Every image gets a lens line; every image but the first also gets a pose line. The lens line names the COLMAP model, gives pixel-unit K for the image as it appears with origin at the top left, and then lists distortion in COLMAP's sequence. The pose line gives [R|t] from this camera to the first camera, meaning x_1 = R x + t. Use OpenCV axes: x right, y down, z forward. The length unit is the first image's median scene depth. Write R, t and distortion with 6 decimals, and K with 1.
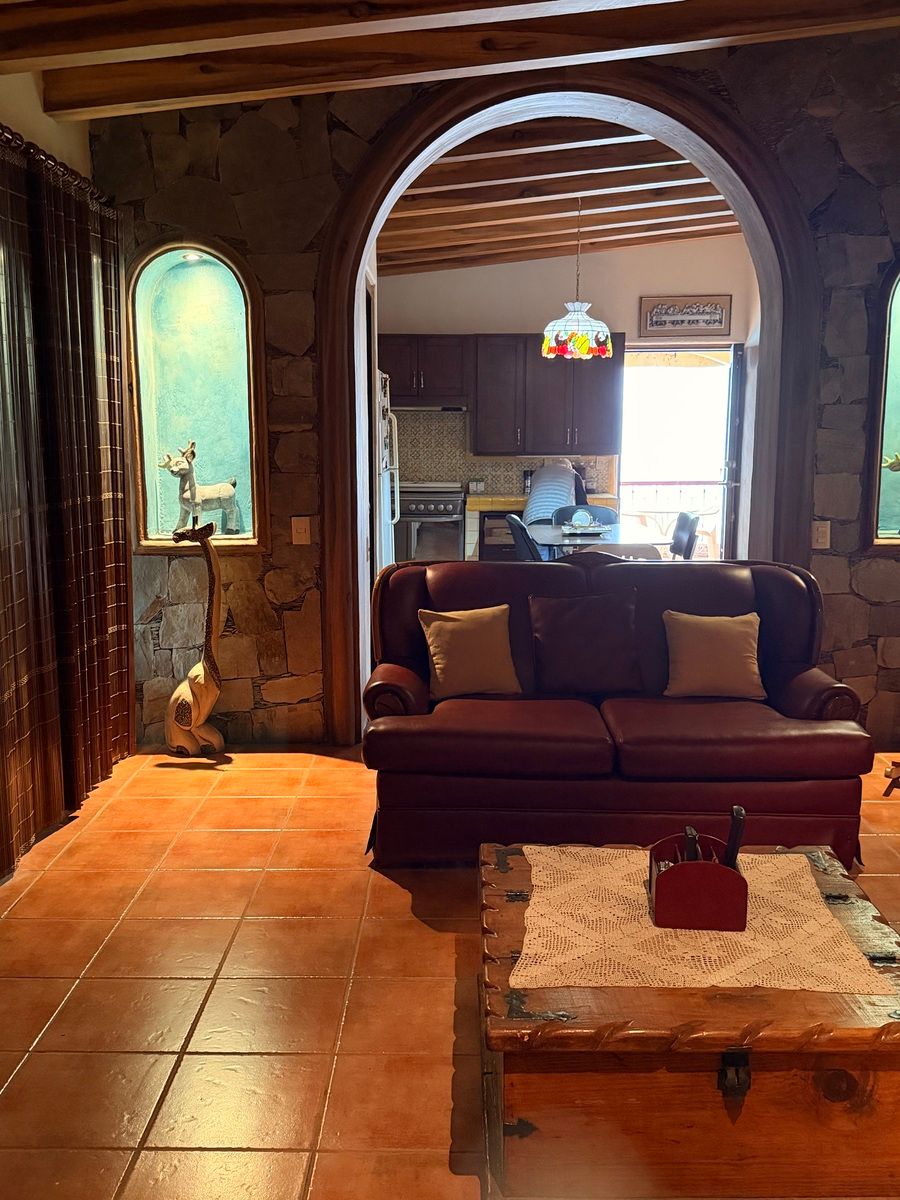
lens RADIAL K [[1122.2, 0, 450.0], [0, 1122.2, 600.0], [0, 0, 1]] dist [0.146758, -0.275099]
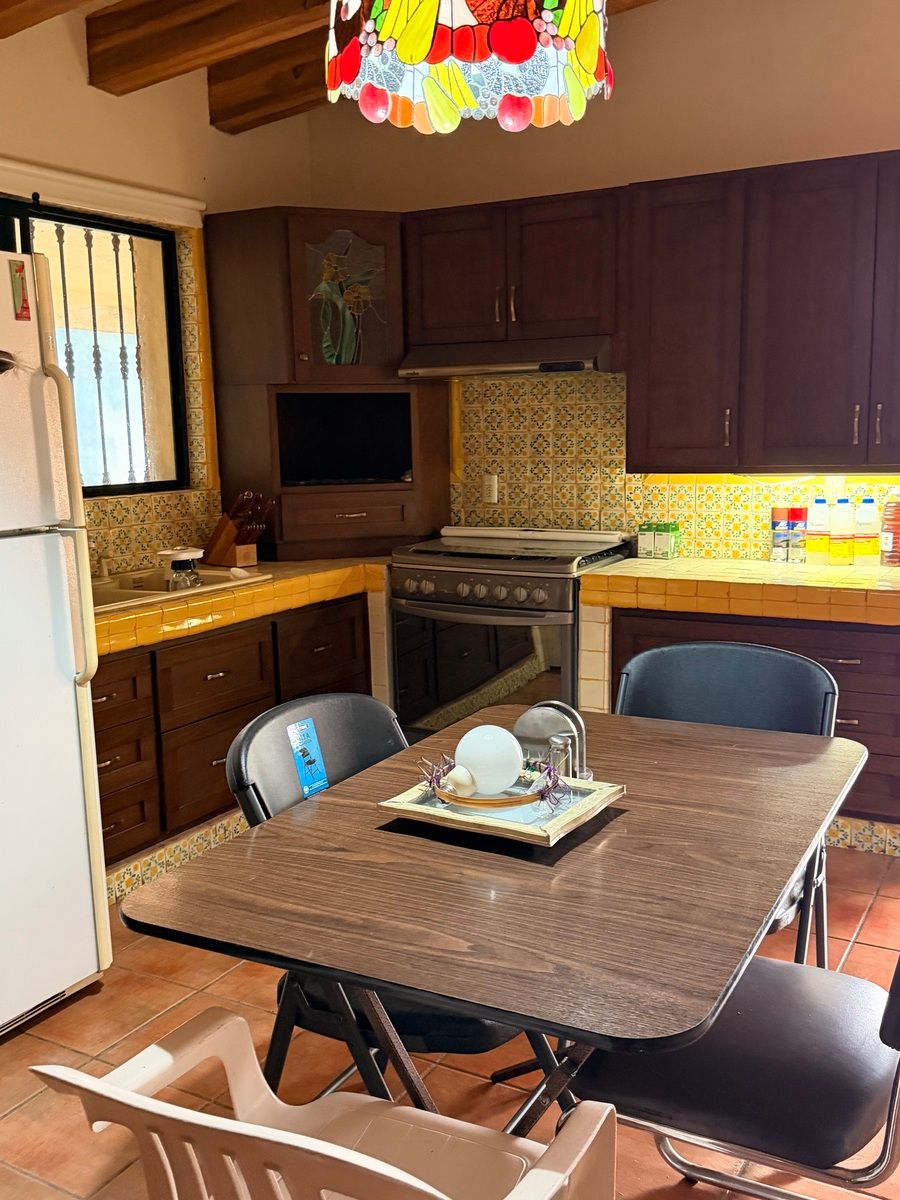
lens RADIAL K [[1122.2, 0, 450.0], [0, 1122.2, 600.0], [0, 0, 1]] dist [0.146758, -0.275099]
pose [[0.881138, 0.057528, -0.469347, 0.170666], [-0.054587, 0.998311, 0.019883, -0.086531], [0.469699, 0.008100, 0.882790, 0.598271]]
